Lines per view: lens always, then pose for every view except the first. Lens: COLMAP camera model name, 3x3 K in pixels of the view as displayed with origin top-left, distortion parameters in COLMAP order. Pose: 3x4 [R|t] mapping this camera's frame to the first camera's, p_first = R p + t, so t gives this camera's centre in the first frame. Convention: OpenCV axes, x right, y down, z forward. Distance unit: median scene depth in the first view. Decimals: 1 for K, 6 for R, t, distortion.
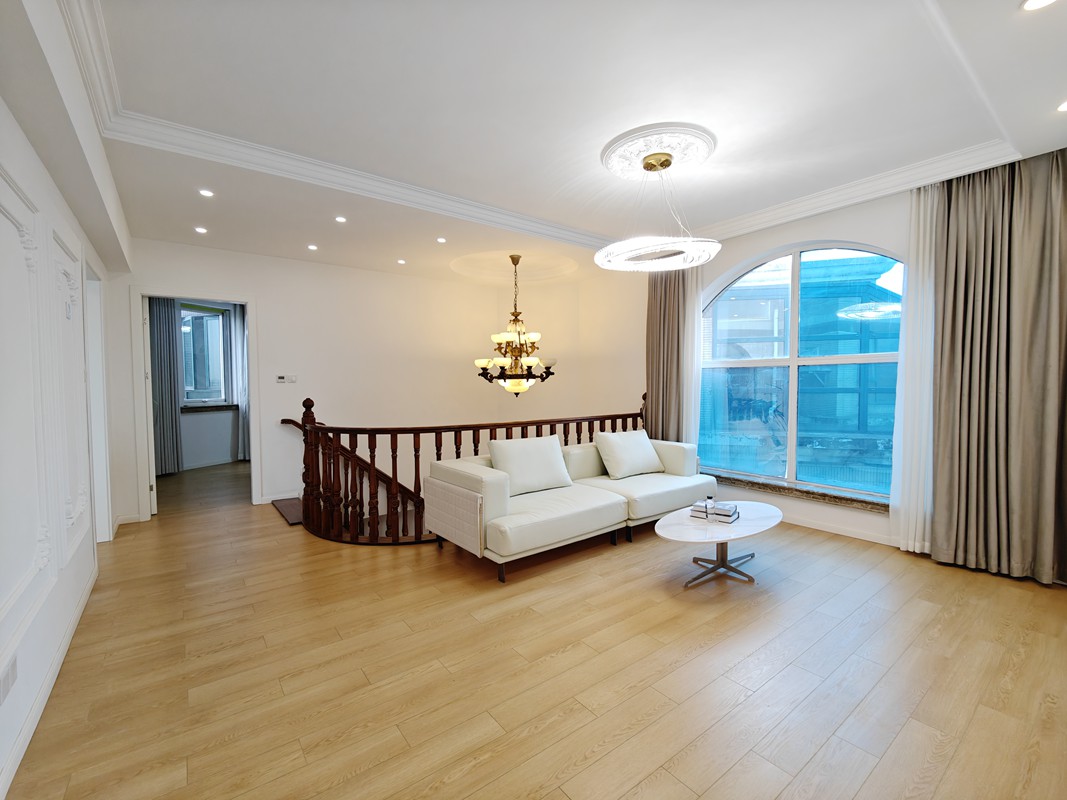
lens RADIAL K [[465.6, 0, 528.5], [0, 465.6, 398.5], [0, 0, 1]] dist [0.000595, 0.000231]
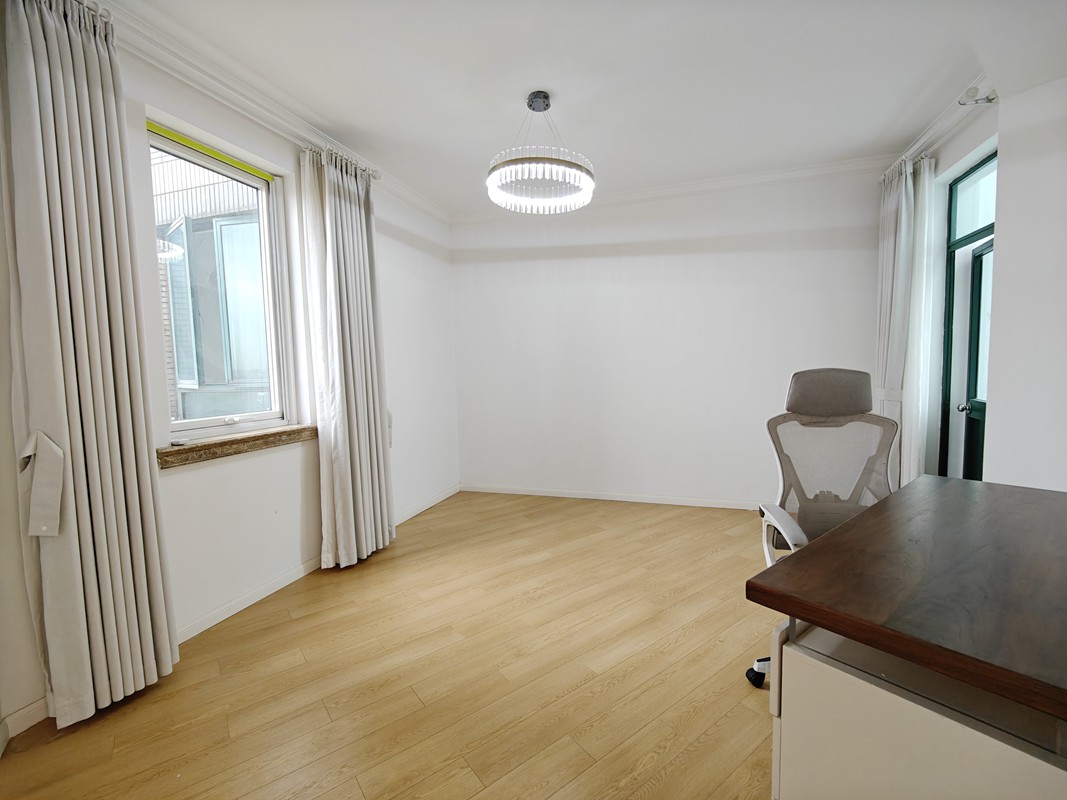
lens RADIAL K [[465.6, 0, 539.4], [0, 465.6, 403.3], [0, 0, 1]] dist [0.000595, 0.000231]
pose [[0.999845, -0.014136, 0.010471, -0.444831], [0.013707, 0.999106, 0.039989, -0.018895], [-0.011027, -0.039840, 0.999145, 0.617819]]
